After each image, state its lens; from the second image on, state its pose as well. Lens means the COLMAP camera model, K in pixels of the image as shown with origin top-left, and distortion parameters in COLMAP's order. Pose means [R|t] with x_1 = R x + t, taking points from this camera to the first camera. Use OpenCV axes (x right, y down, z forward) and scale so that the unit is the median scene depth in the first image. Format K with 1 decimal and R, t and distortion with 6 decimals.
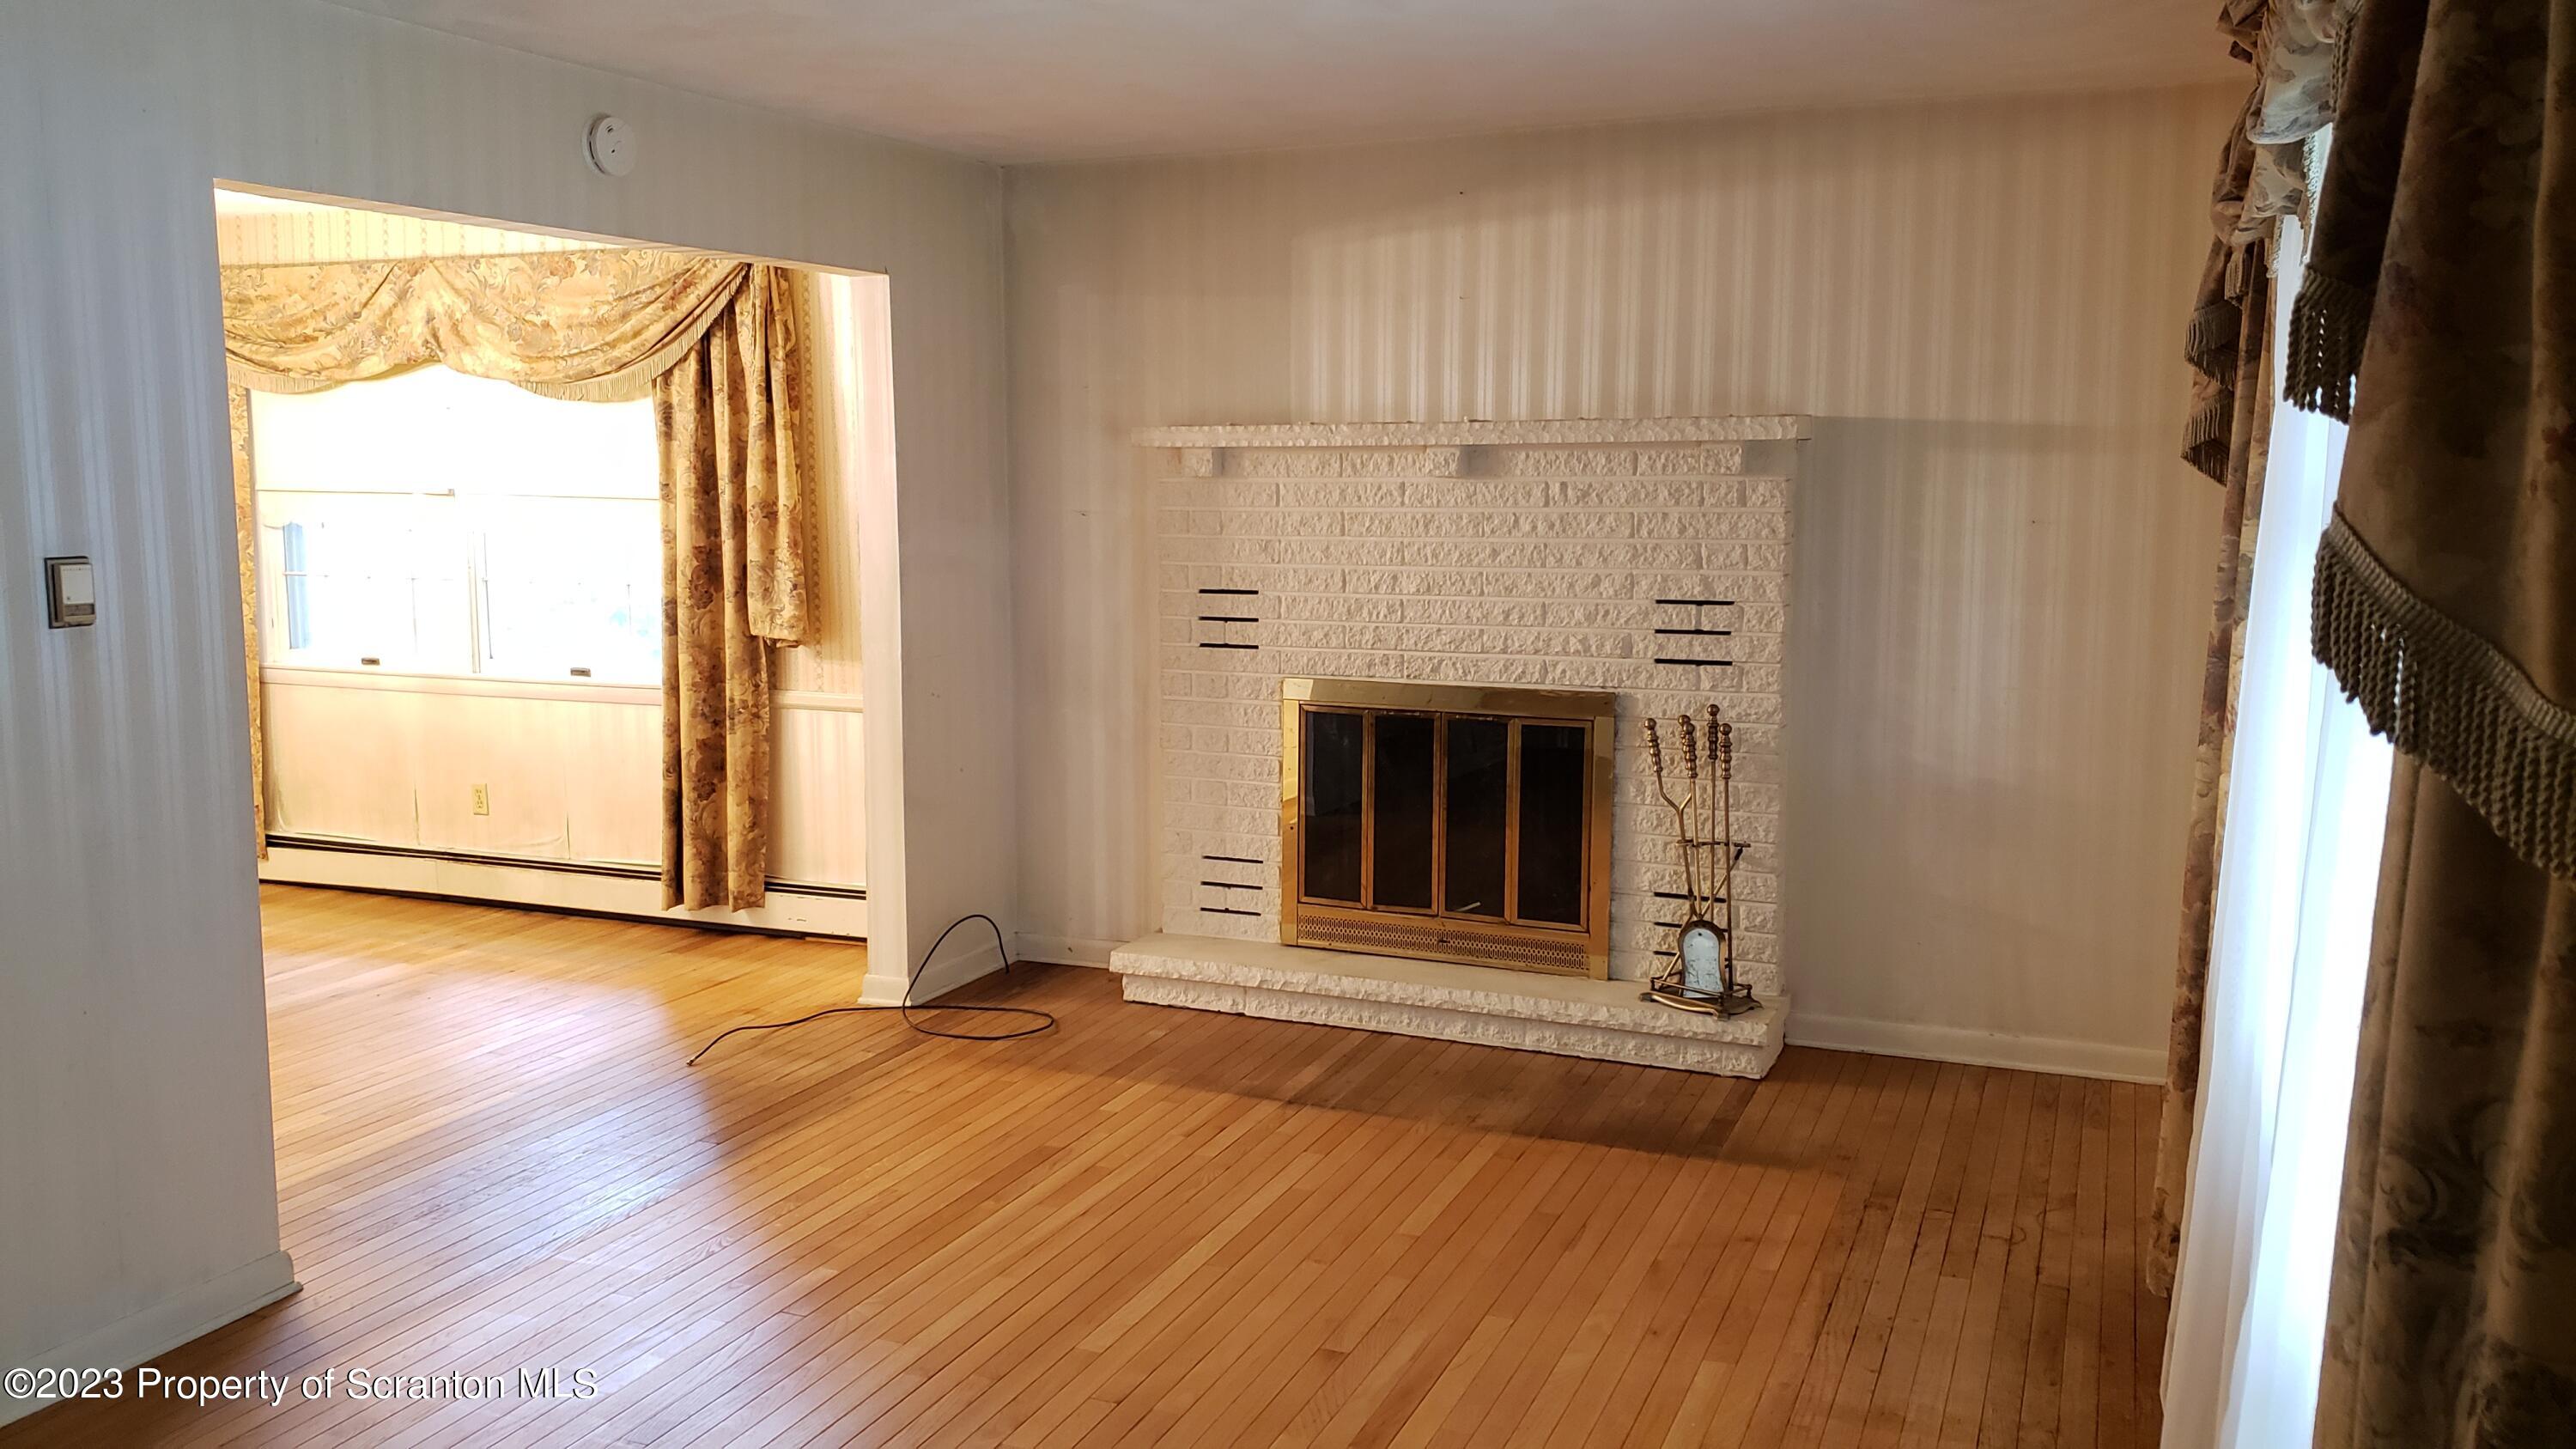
lens RADIAL K [[2013.1, 0, 1288.5], [0, 2013.1, 703.4], [0, 0, 1]] dist [0.022350, -0.002366]
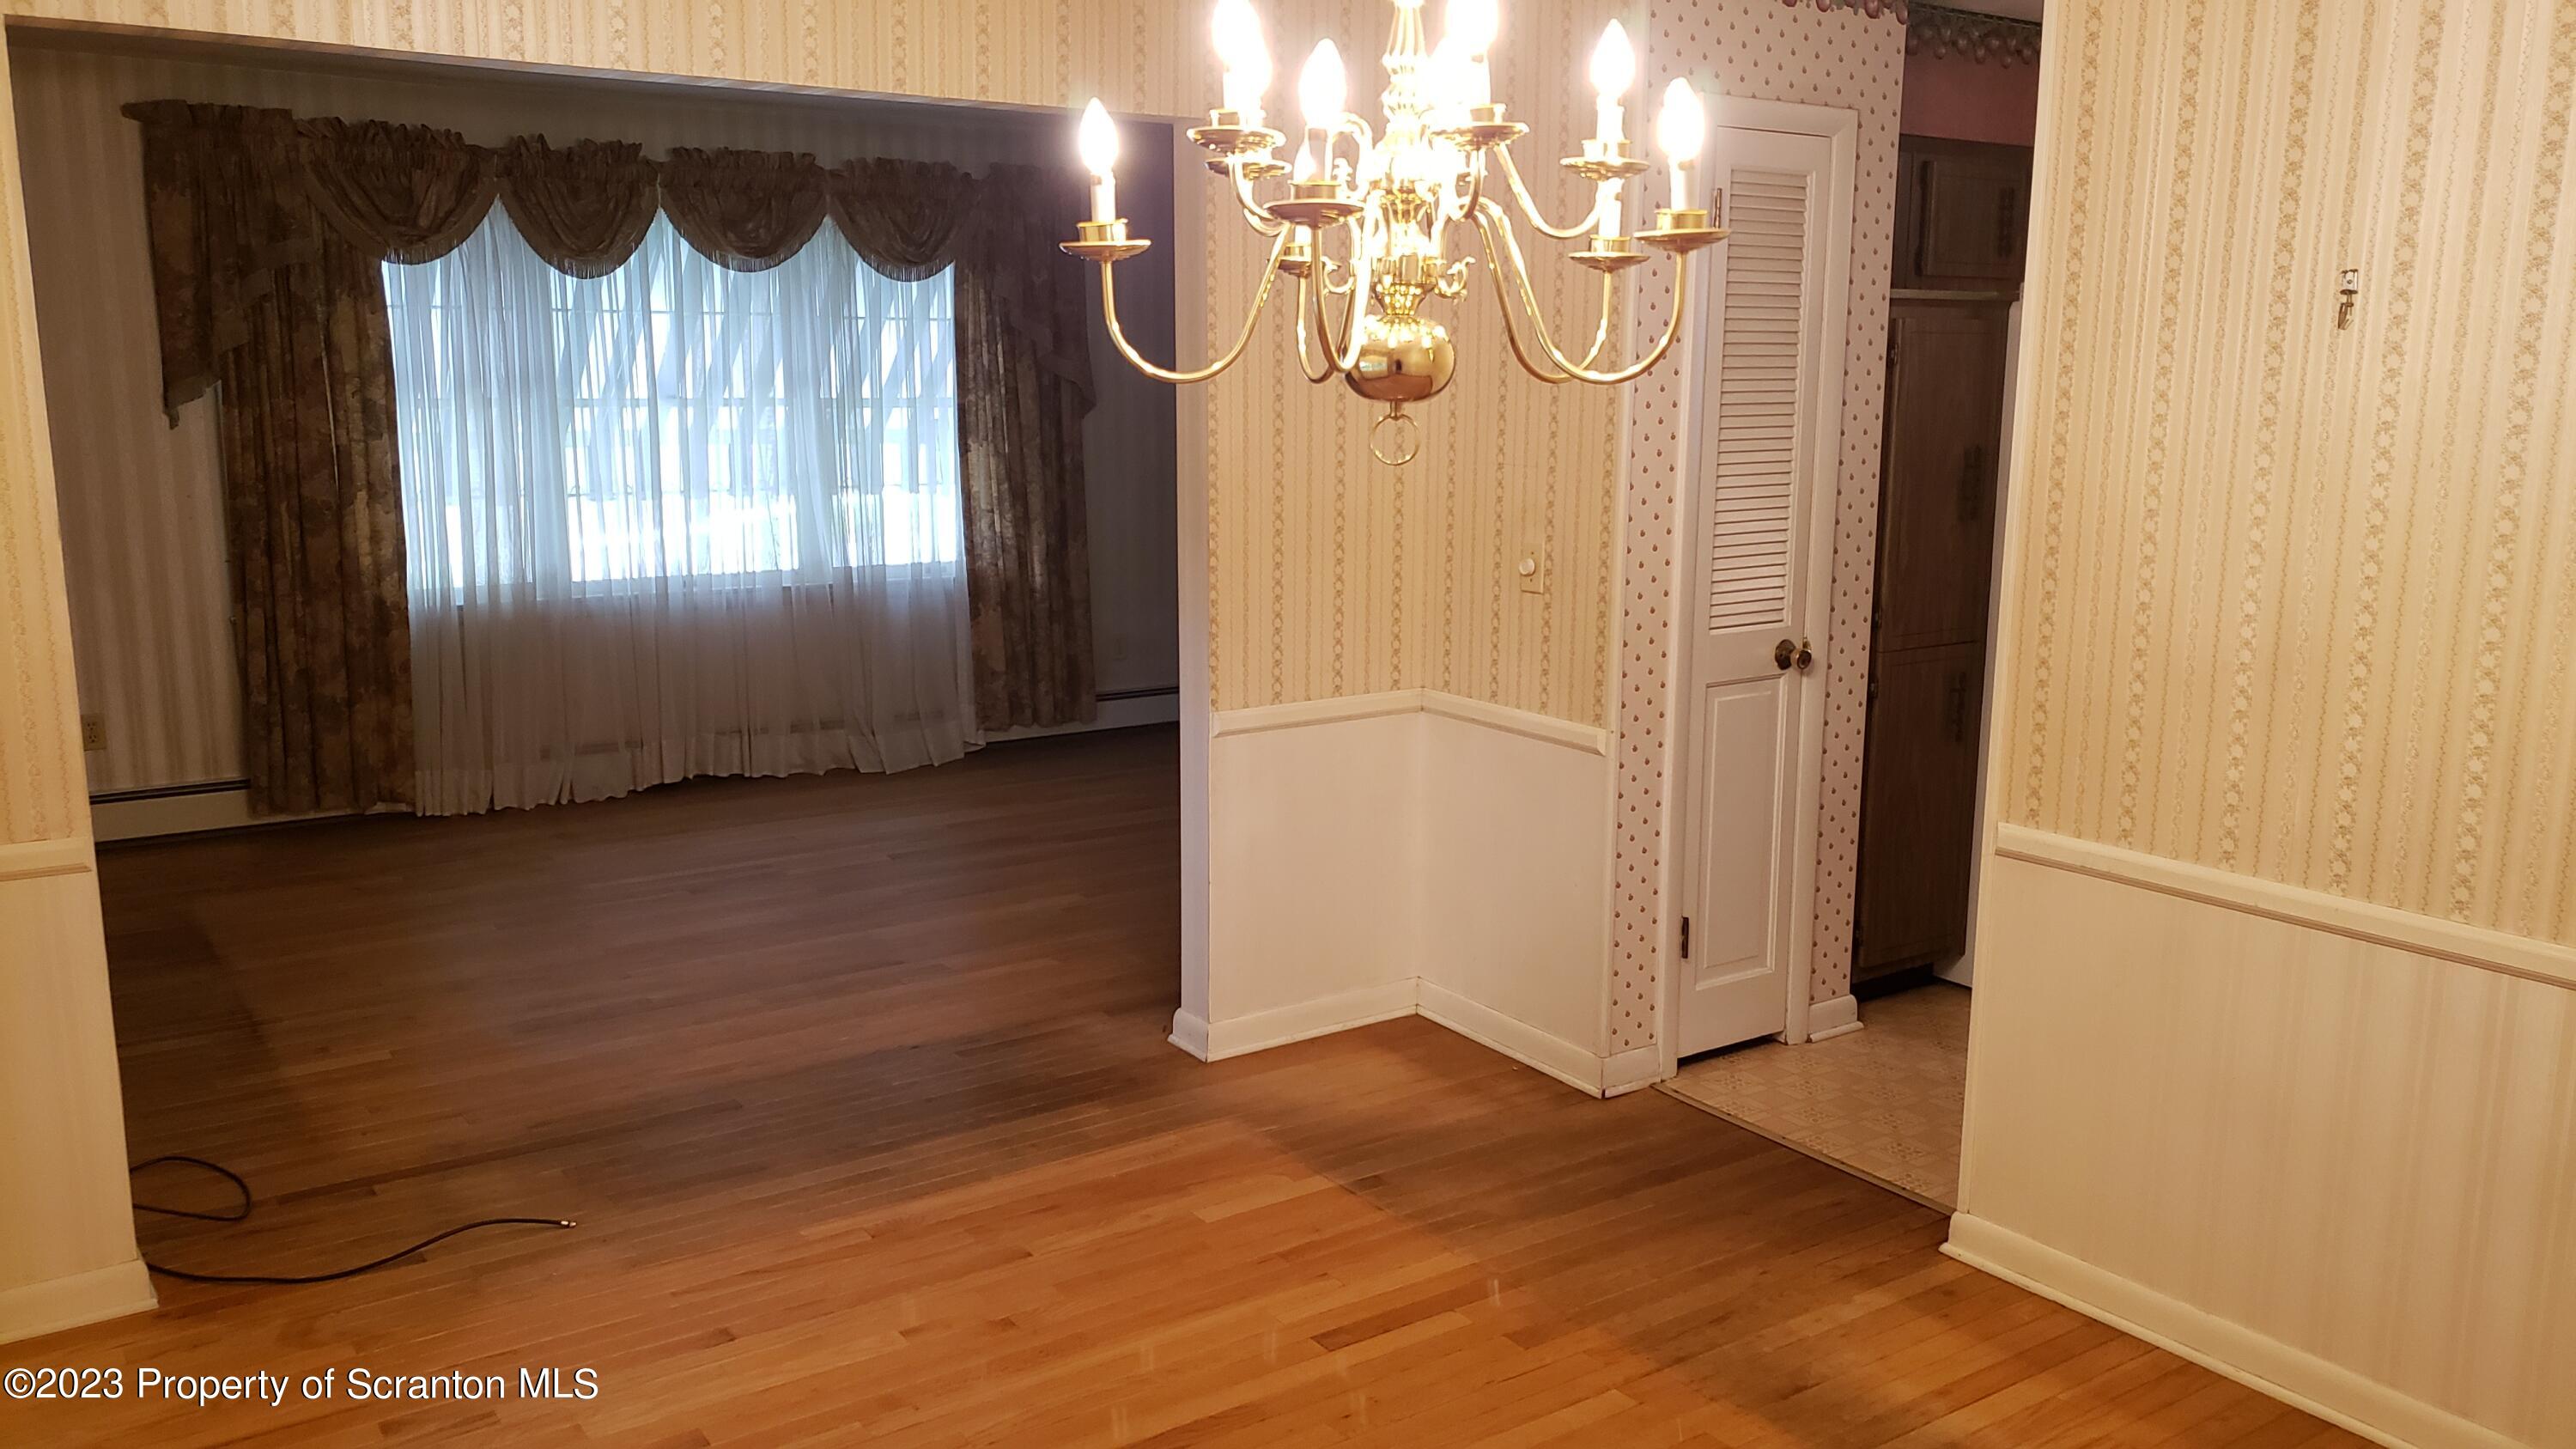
lens RADIAL K [[1997.7, 0, 1353.5], [0, 1997.7, 728.7], [0, 0, 1]] dist [0.002563, -0.007292]
pose [[-0.857135, -0.099231, 0.505443, -0.696015], [0.059014, 0.955888, 0.287742, -0.138221], [-0.511700, 0.276462, -0.813469, 1.110215]]
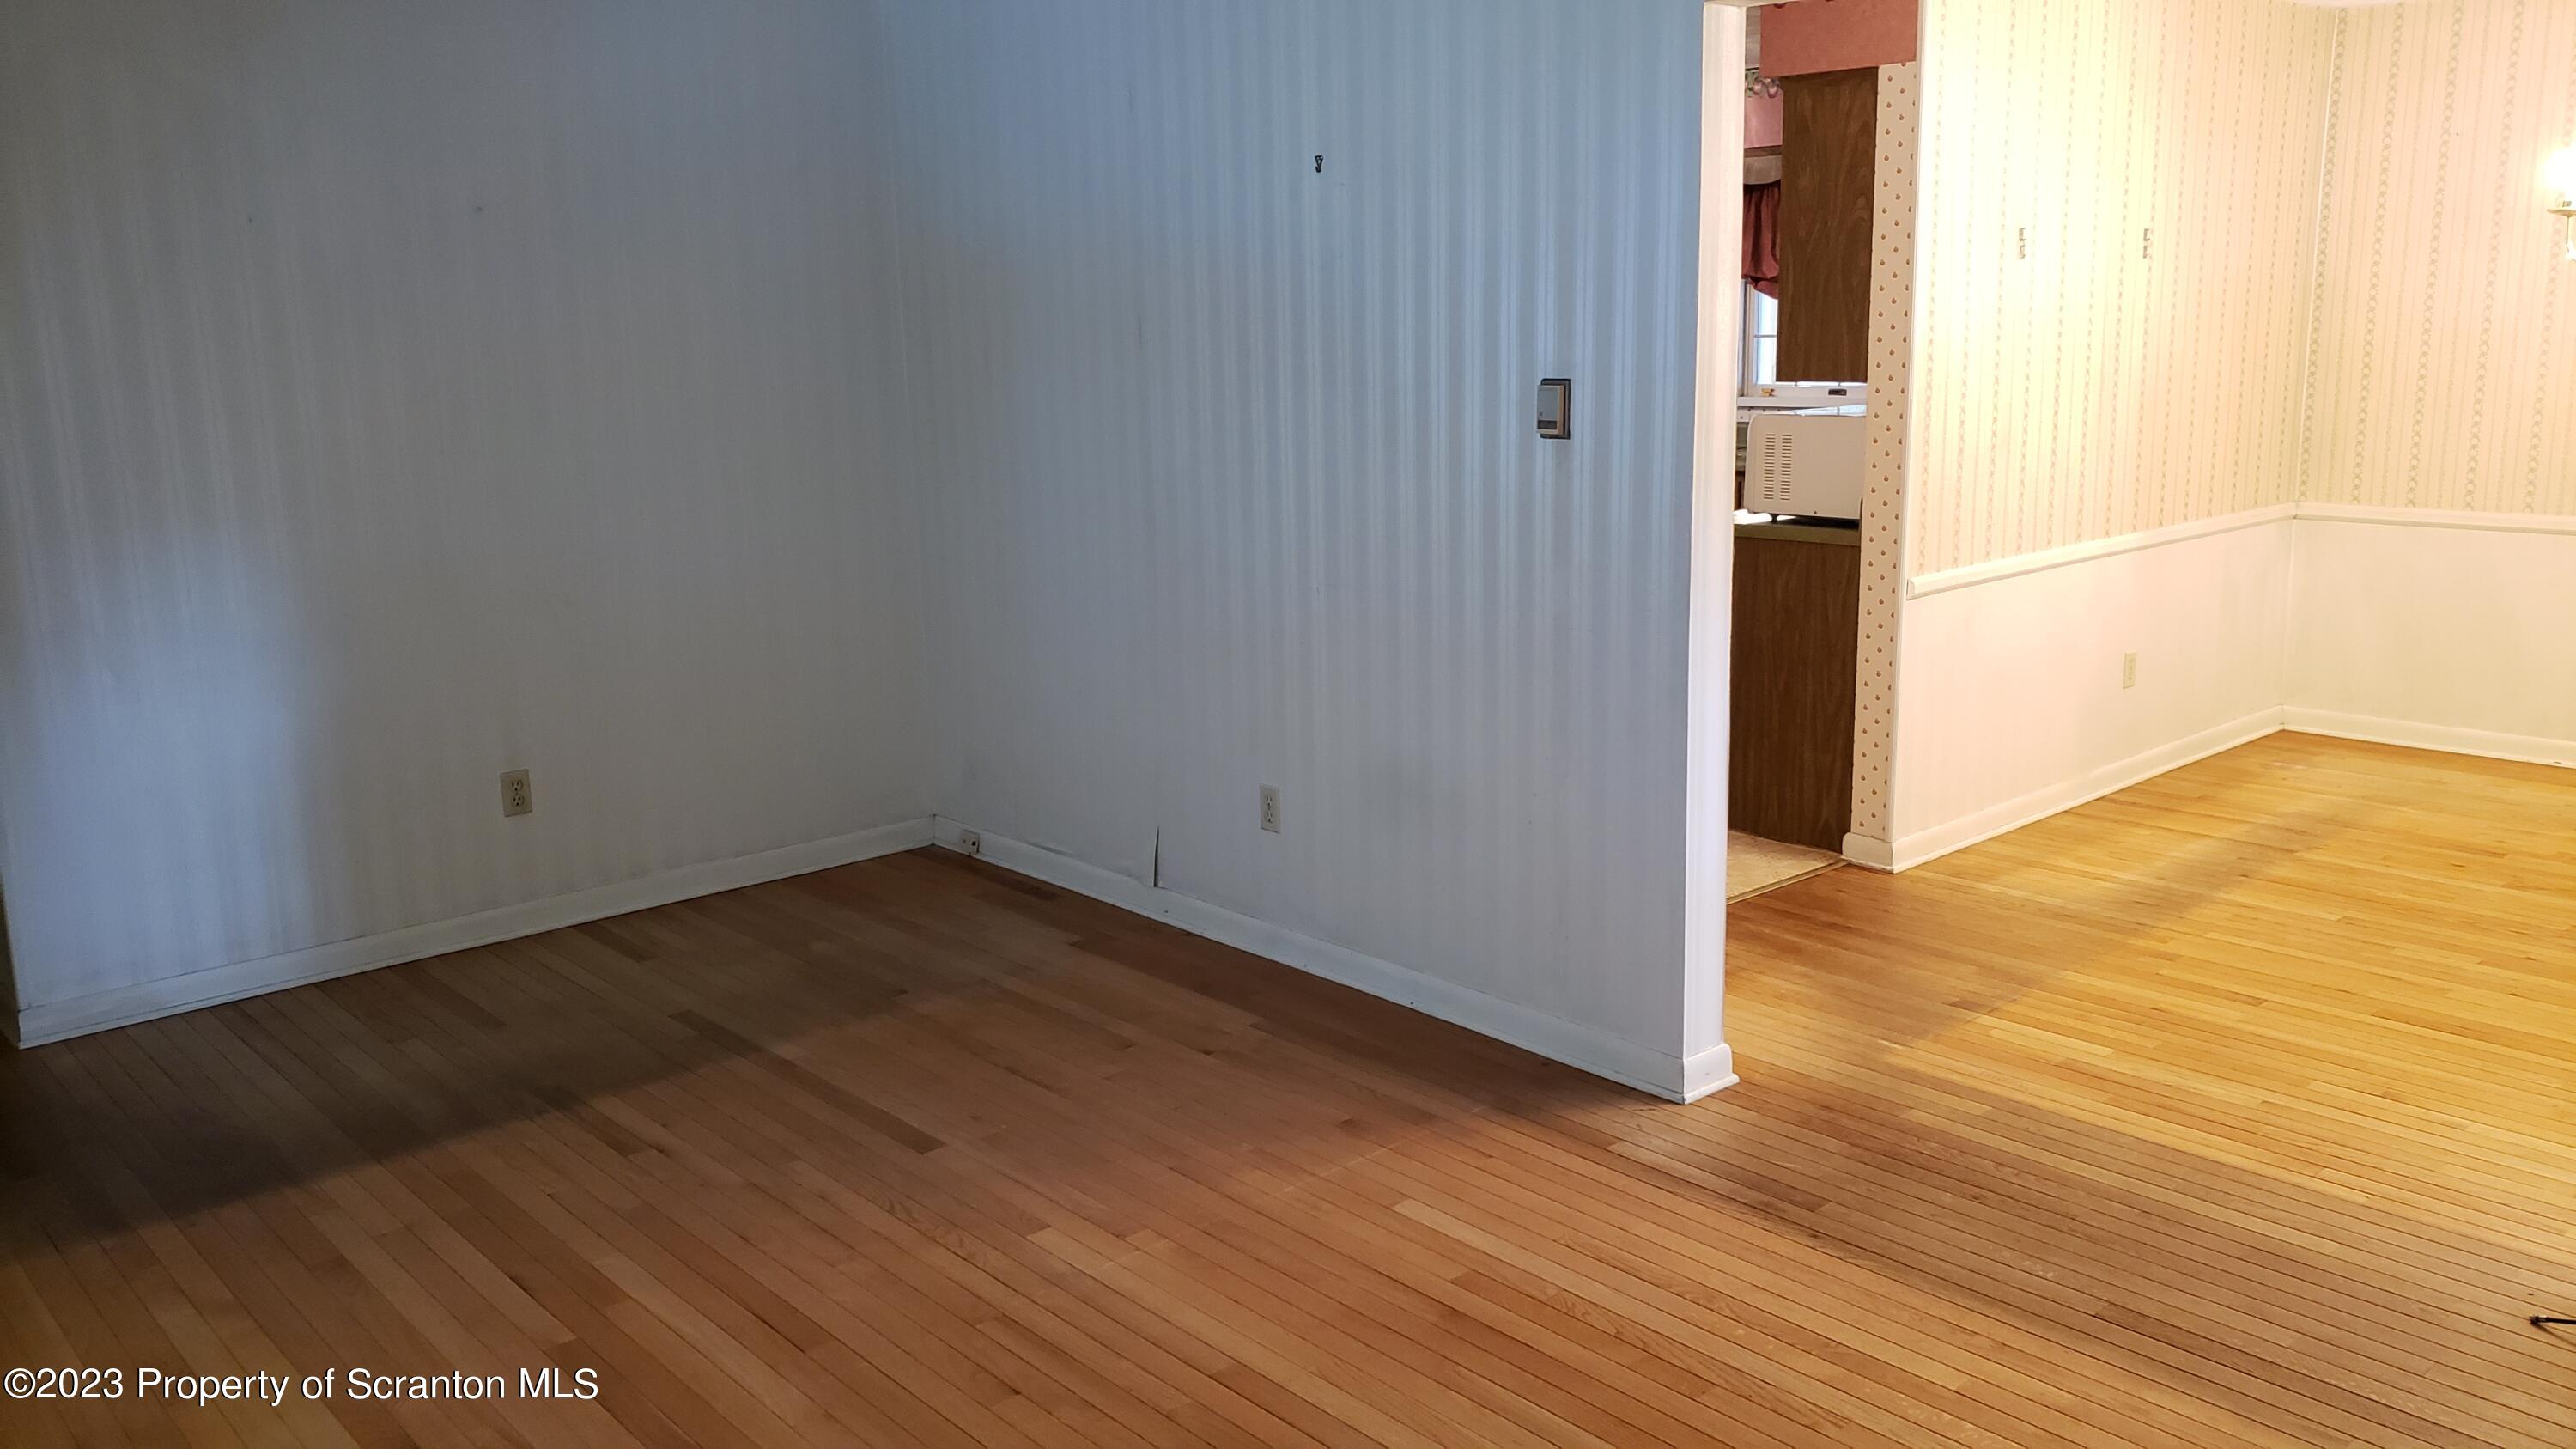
lens RADIAL K [[2013.1, 0, 1288.5], [0, 2013.1, 703.4], [0, 0, 1]] dist [0.022350, -0.002366]
pose [[-0.425364, 0.191456, -0.884540, 0.274768], [-0.087357, 0.964118, 0.250690, -0.087410], [0.900796, 0.183905, -0.393376, 0.703542]]
